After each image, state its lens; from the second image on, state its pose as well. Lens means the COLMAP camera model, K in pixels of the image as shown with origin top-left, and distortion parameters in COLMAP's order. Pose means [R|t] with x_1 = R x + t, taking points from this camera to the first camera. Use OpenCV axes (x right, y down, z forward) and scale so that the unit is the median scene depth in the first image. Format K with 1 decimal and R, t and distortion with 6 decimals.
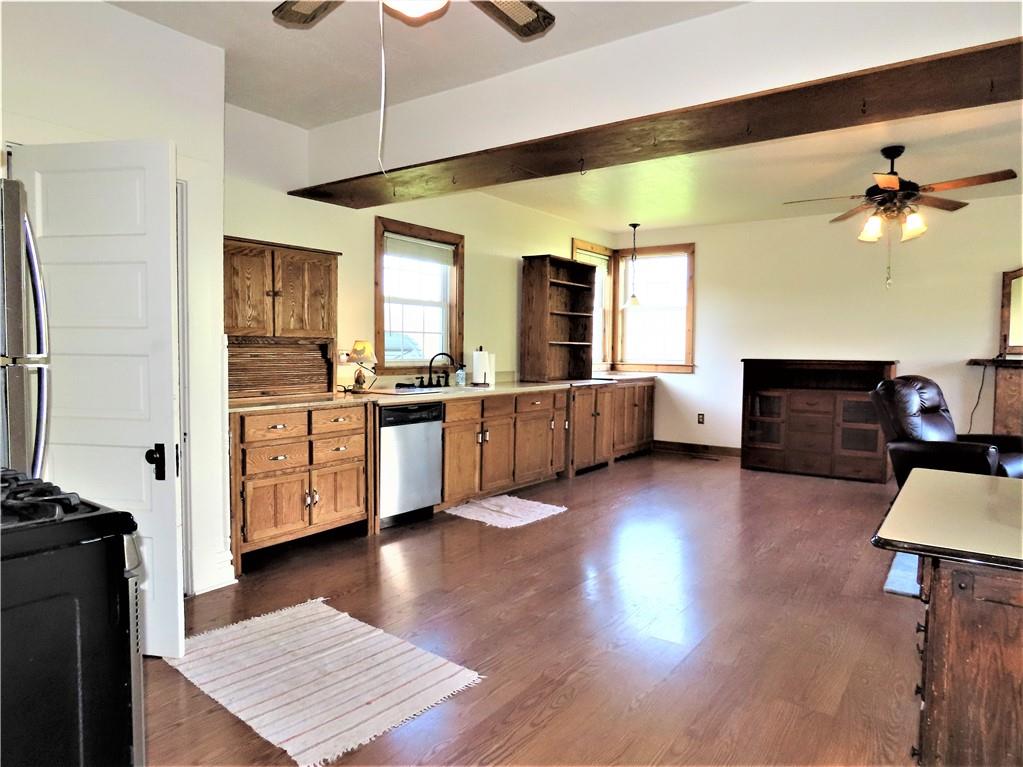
lens RADIAL K [[660.8, 0, 511.5], [0, 660.8, 383.5], [0, 0, 1]] dist [-0.003811, -0.002118]
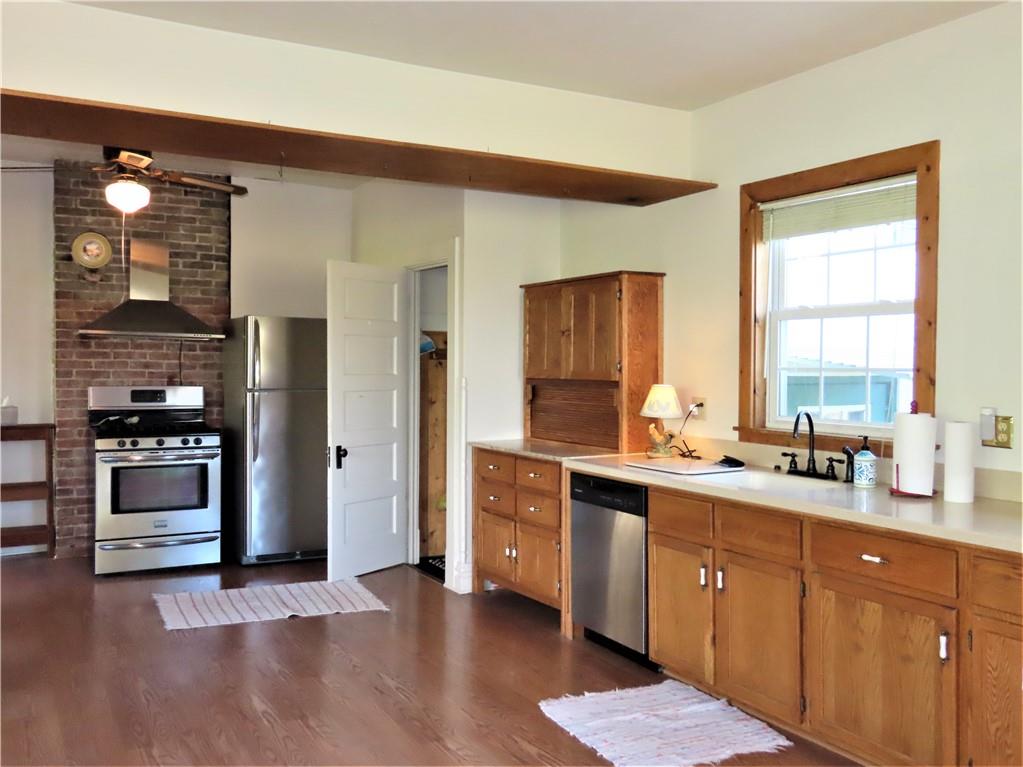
lens RADIAL K [[918.9, 0, 511.5], [0, 918.9, 383.5], [0, 0, 1]] dist [0.007499, 0.009652]
pose [[-0.410032, 0.005766, -0.912053, 0.589659], [-0.061975, 0.997493, 0.034168, -0.072332], [0.909963, 0.070535, -0.408647, 1.018276]]
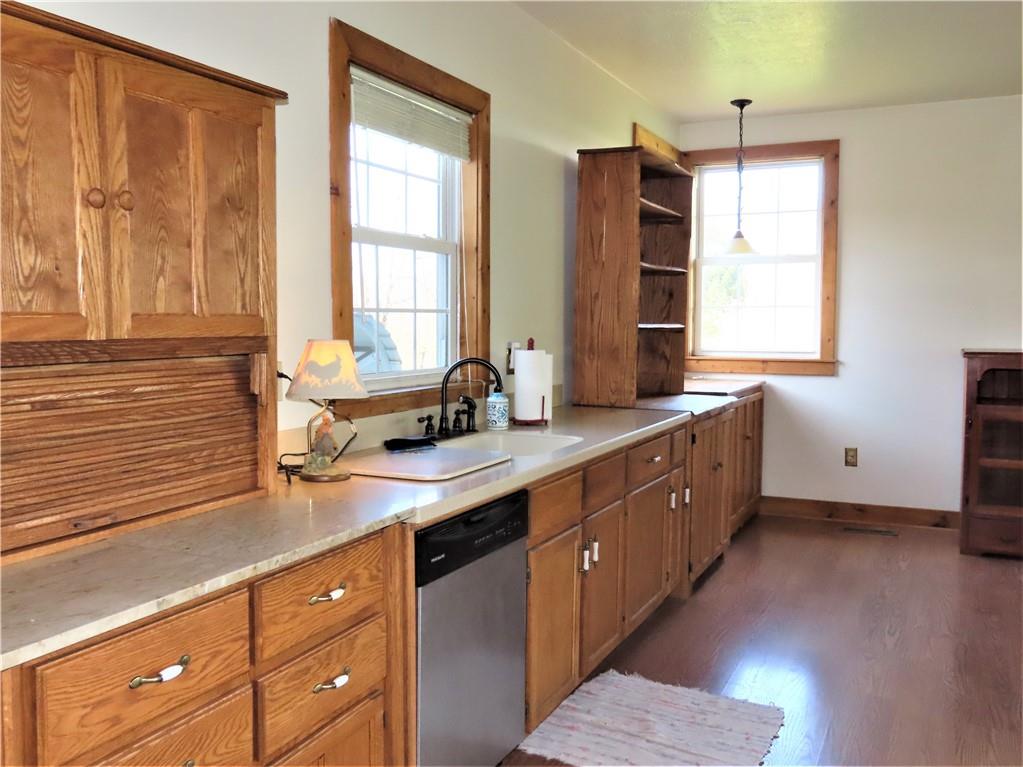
lens RADIAL K [[918.9, 0, 511.5], [0, 918.9, 383.5], [0, 0, 1]] dist [0.007499, 0.009652]
pose [[0.983769, -0.020162, 0.178303, -0.176451], [0.016763, 0.999648, 0.020548, -0.039359], [-0.178655, -0.017225, 0.983761, 0.380051]]
